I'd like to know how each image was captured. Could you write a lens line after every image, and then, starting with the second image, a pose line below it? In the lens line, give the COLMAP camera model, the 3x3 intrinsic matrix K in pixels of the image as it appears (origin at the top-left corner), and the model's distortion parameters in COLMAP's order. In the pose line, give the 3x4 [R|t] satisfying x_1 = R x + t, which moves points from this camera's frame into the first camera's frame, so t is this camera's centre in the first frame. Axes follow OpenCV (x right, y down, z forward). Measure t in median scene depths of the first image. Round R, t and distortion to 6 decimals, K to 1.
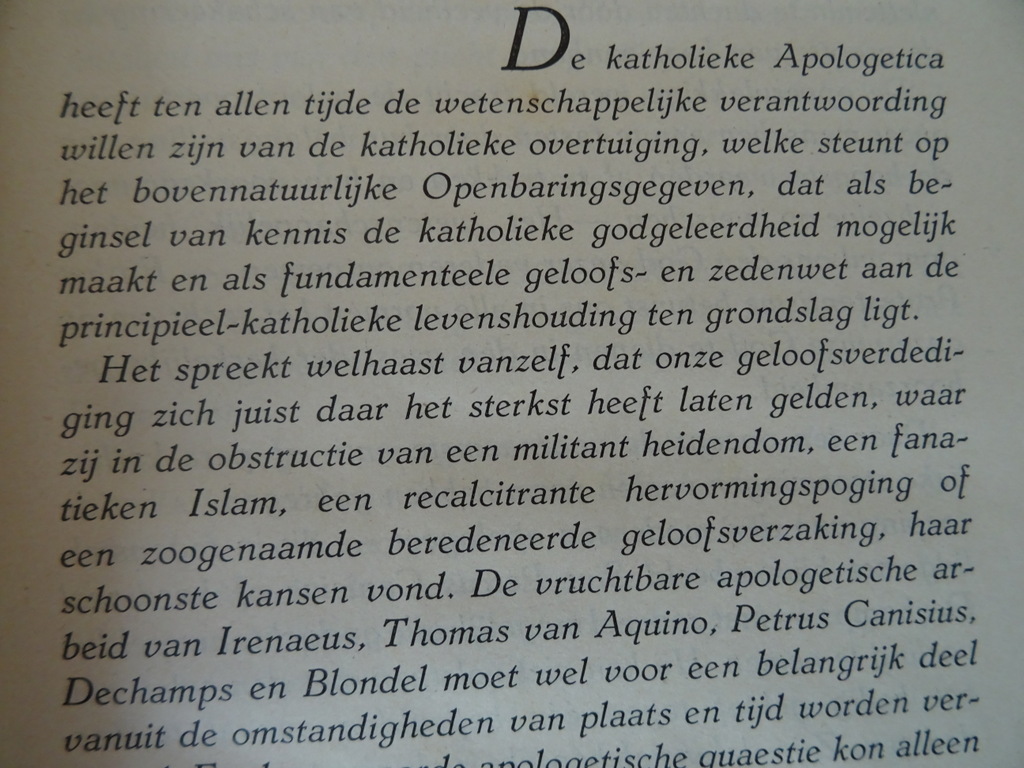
lens RADIAL K [[724.5, 0, 512.0], [0, 724.5, 359.9], [0, 0, 1]] dist [-0.001840, -0.031731]
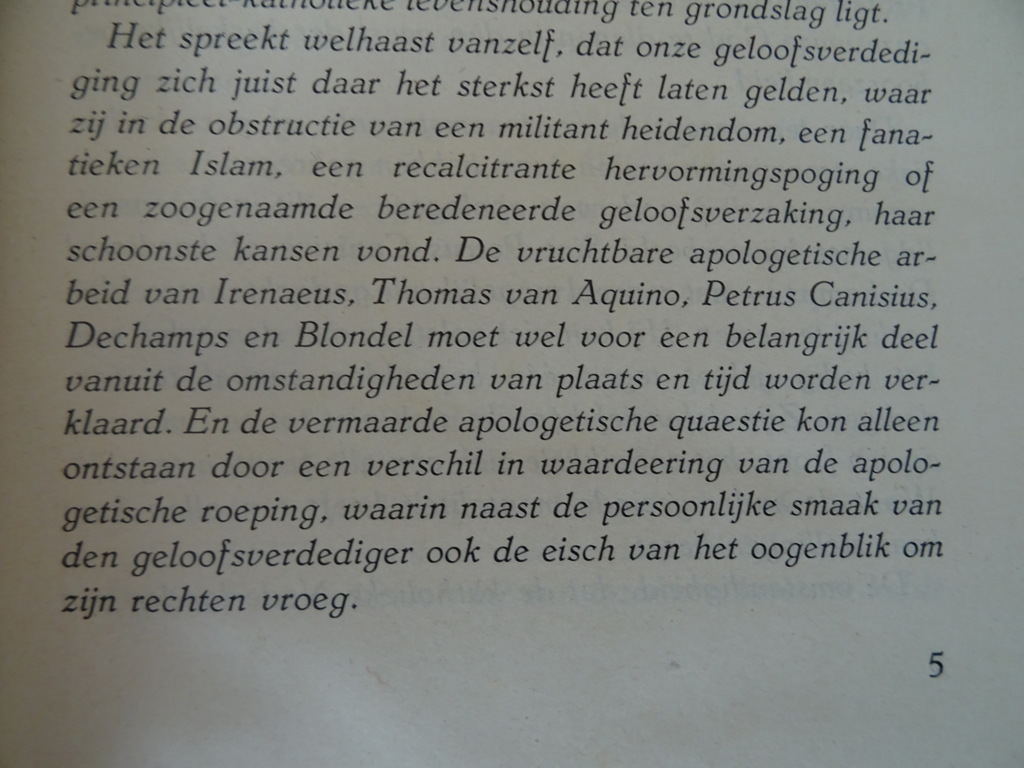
lens RADIAL K [[724.5, 0, 512.0], [0, 724.5, 359.9], [0, 0, 1]] dist [-0.001840, -0.031731]
pose [[0.999800, 0.019972, -0.000879, 0.028883], [-0.019947, 0.999545, 0.022606, 0.439472], [0.001330, -0.022584, 0.999744, -0.058327]]
